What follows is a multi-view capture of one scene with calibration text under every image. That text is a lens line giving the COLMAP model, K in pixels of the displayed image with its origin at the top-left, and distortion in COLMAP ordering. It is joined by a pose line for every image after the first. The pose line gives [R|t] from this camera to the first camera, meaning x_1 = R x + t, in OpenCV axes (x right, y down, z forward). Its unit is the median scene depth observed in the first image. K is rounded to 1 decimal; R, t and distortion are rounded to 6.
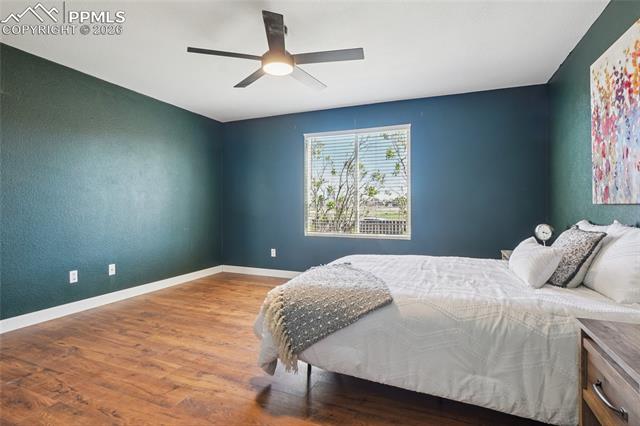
lens RADIAL K [[331.0, 0, 318.0], [0, 331.0, 207.1], [0, 0, 1]] dist [-0.044197, 0.023562]
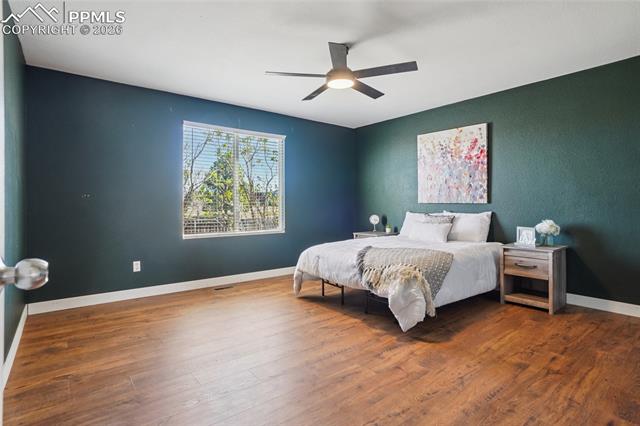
lens RADIAL K [[331.0, 0, 318.0], [0, 331.0, 207.1], [0, 0, 1]] dist [-0.044197, 0.023562]
pose [[0.470788, -0.012886, 0.882152, -1.372172], [0.004726, 0.999916, 0.012084, -0.013933], [-0.882234, -0.001520, 0.470809, 0.627129]]
